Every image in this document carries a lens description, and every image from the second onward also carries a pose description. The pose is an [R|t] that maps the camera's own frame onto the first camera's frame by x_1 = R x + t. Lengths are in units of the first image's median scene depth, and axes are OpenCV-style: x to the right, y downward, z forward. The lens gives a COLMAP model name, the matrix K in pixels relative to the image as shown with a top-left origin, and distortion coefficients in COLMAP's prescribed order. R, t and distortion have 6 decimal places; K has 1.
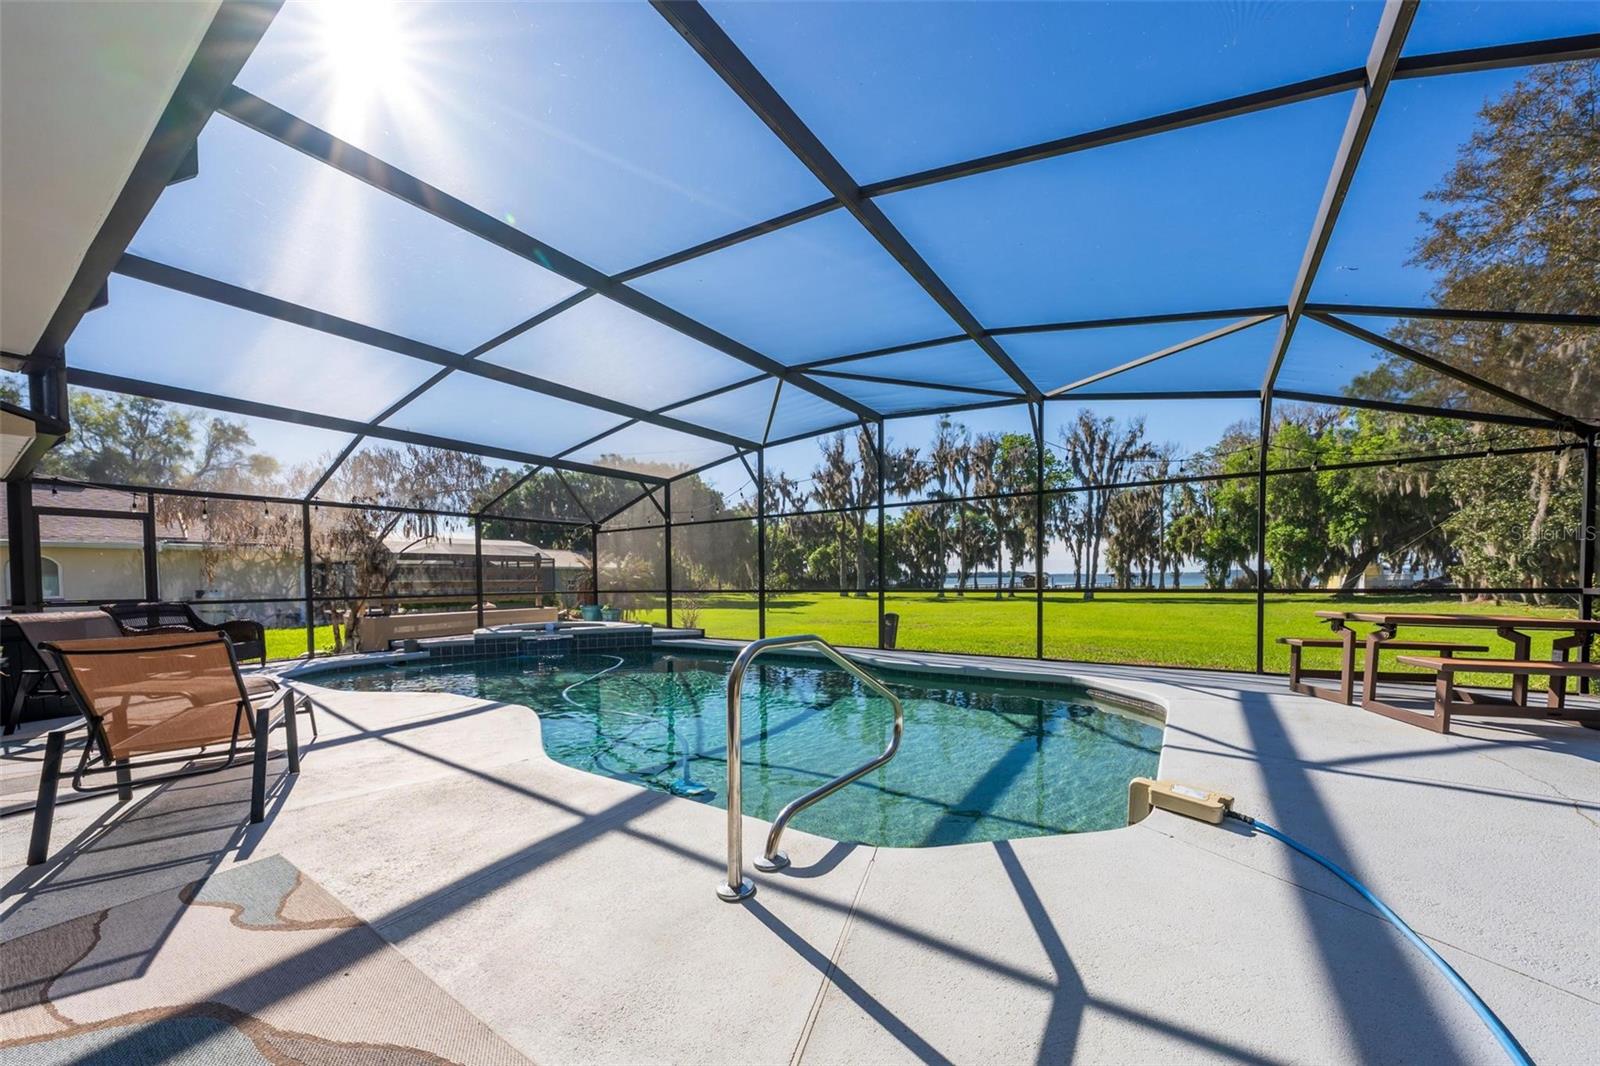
lens RADIAL K [[597.2, 0, 811.5], [0, 597.2, 590.3], [0, 0, 1]] dist [-0.006413, -0.000214]
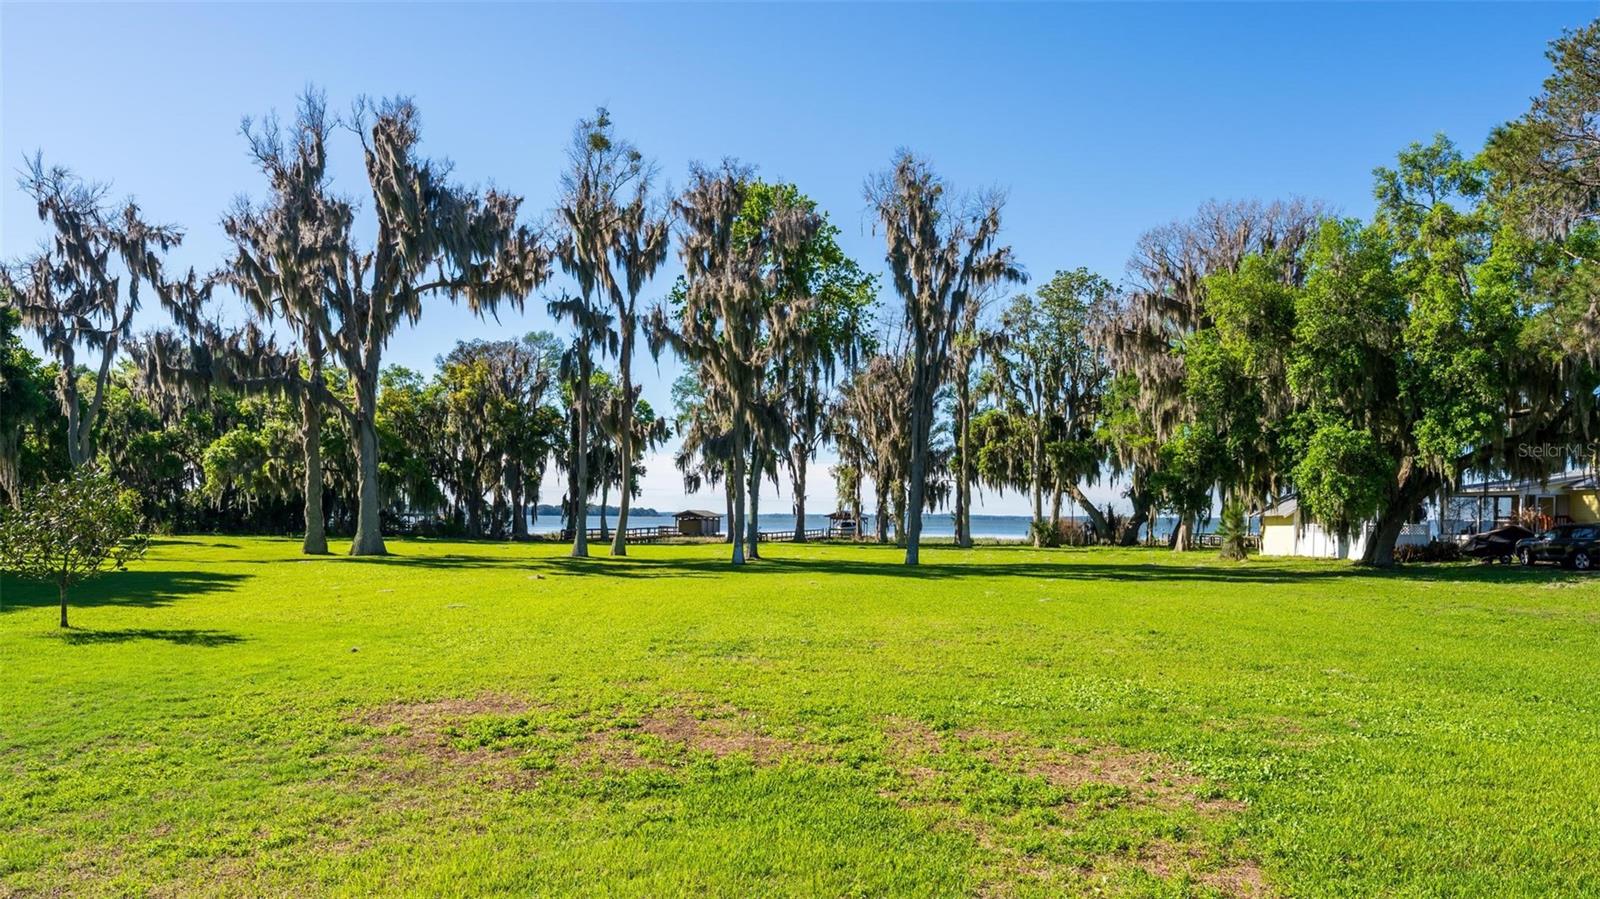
lens RADIAL K [[1054.0, 0, 807.5], [0, 1054.0, 528.5], [0, 0, 1]] dist [-0.001610, 0.001635]
pose [[0.863798, 0.018241, 0.503508, -0.016301], [-0.014313, 0.999829, -0.011668, -0.002177], [-0.503635, 0.002872, 0.863912, 0.327243]]
